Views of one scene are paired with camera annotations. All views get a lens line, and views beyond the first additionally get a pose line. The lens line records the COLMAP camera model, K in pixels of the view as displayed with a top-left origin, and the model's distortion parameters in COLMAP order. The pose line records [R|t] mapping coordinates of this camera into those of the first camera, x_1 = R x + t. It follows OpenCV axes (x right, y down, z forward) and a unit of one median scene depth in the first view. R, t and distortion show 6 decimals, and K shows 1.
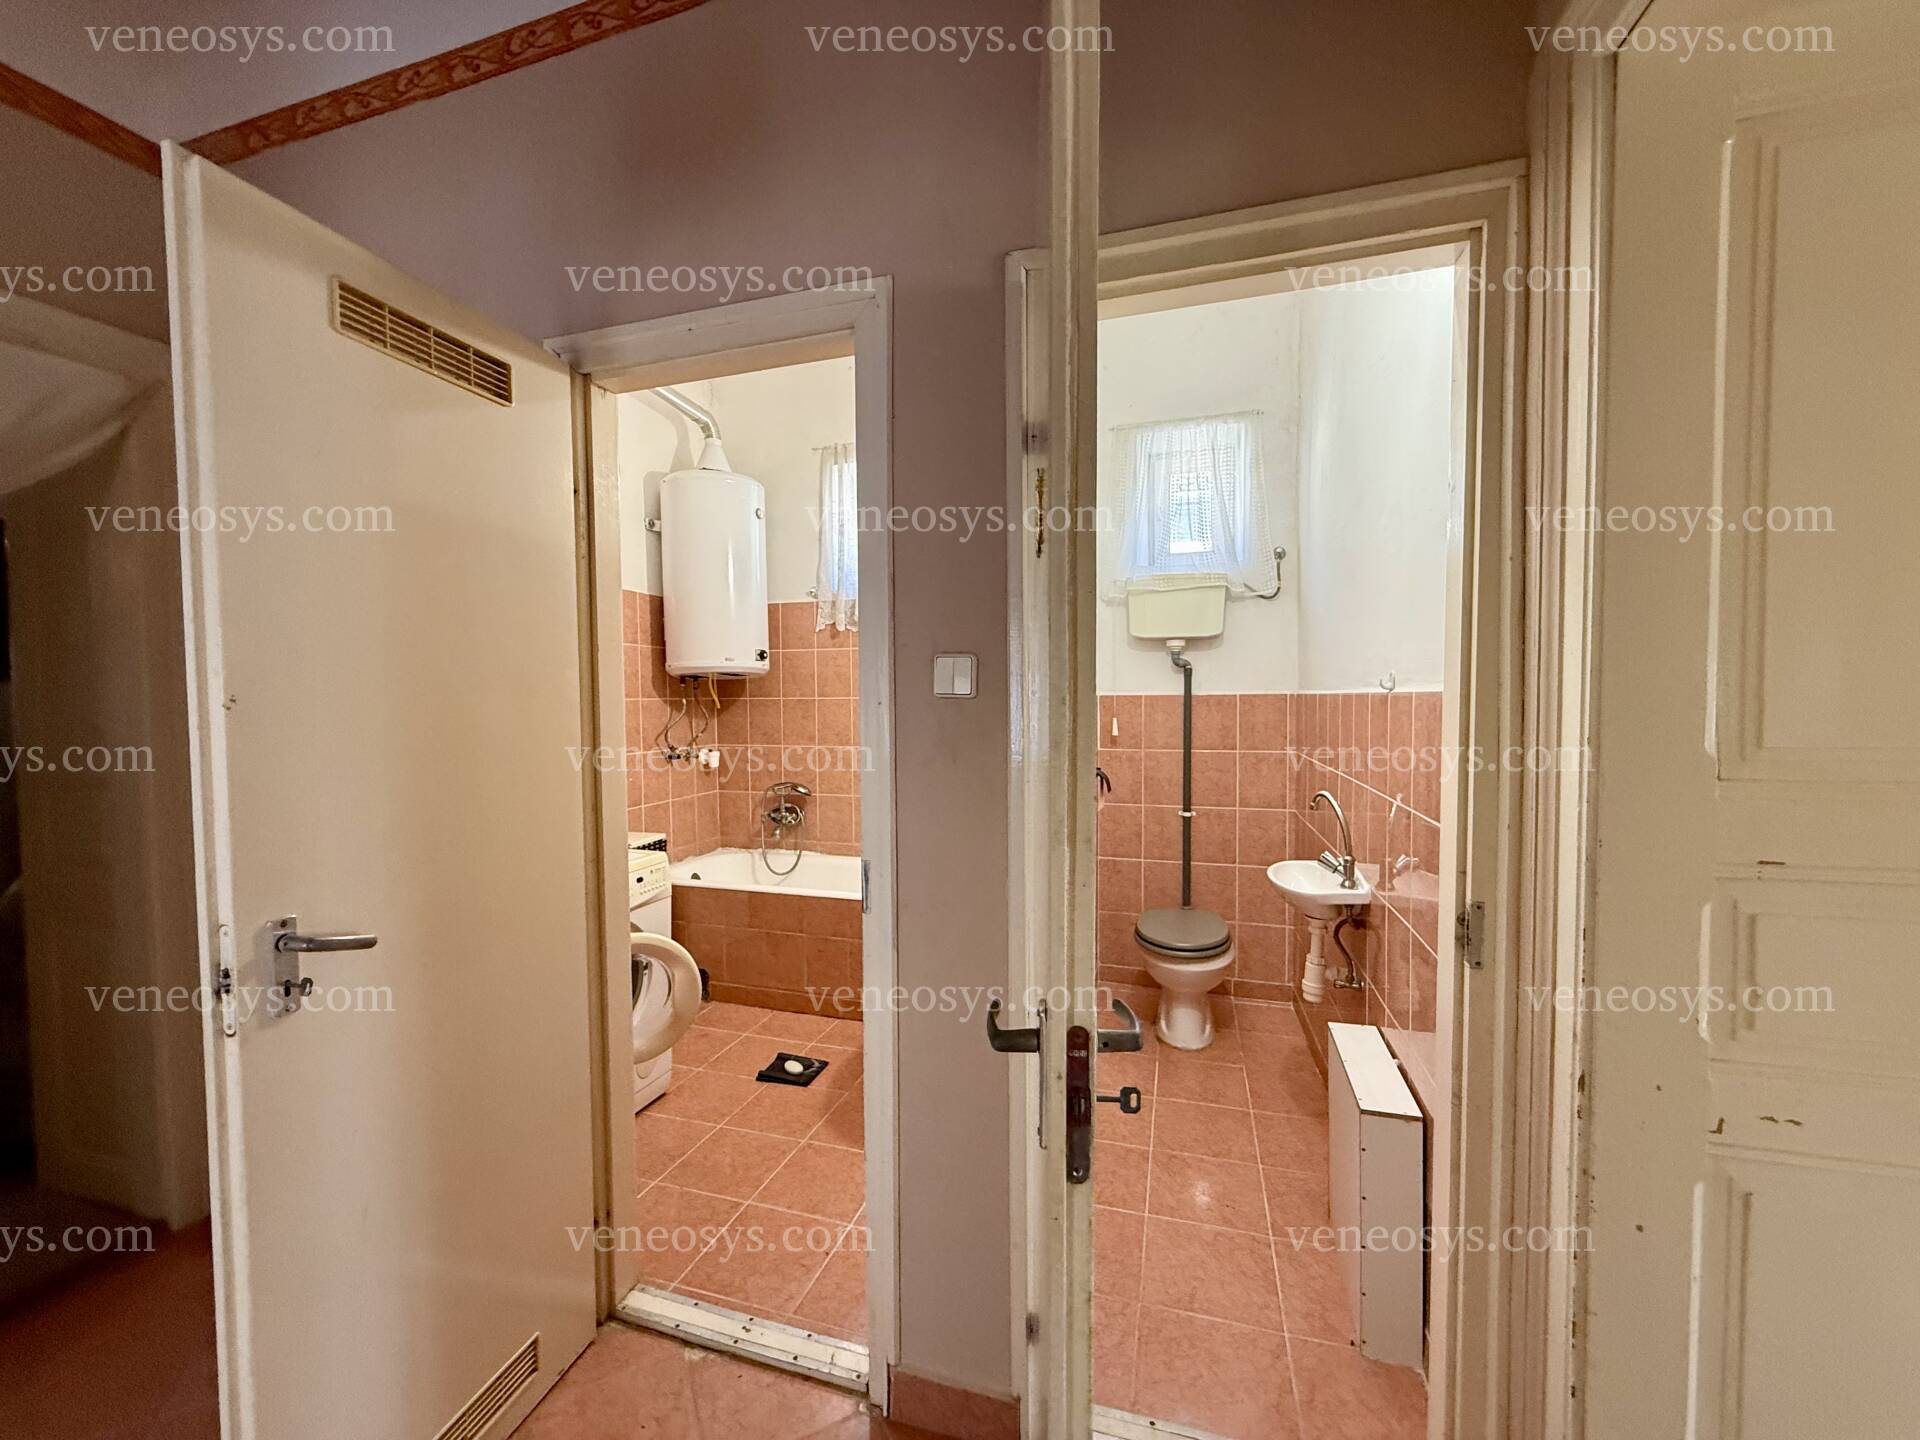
lens RADIAL K [[766.8, 0, 952.1], [0, 766.8, 724.9], [0, 0, 1]] dist [0.001852, 0.000072]
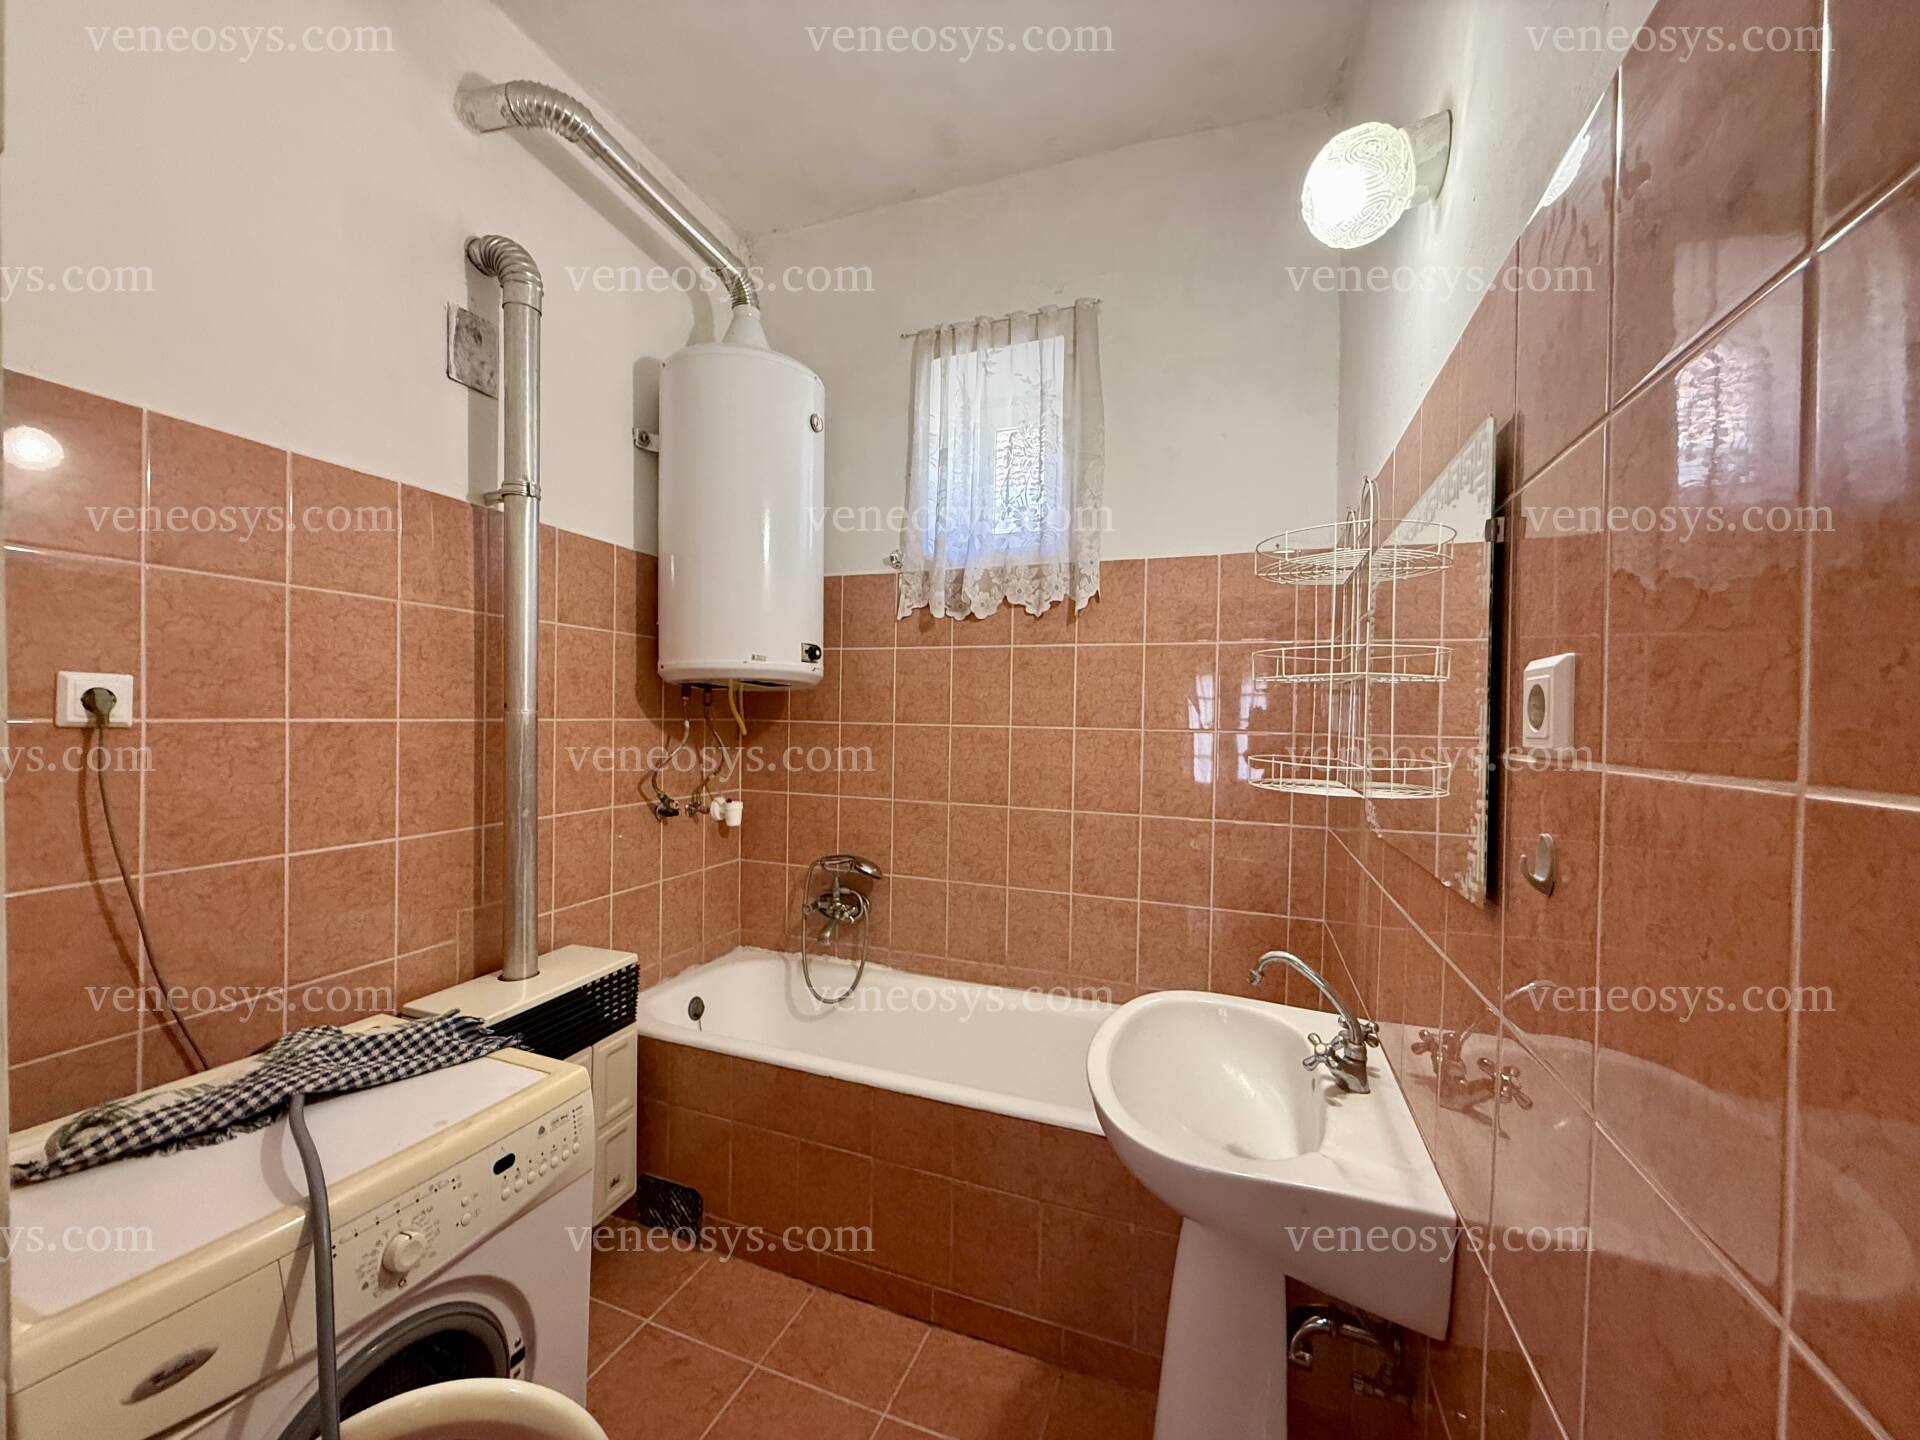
lens RADIAL K [[766.8, 0, 954.0], [0, 766.8, 723.4], [0, 0, 1]] dist [0.001852, 0.000072]
pose [[0.997881, 0.026710, -0.059336, -0.095805], [-0.028181, 0.999312, -0.024105, -0.022792], [0.058651, 0.025726, 0.997947, 0.392042]]
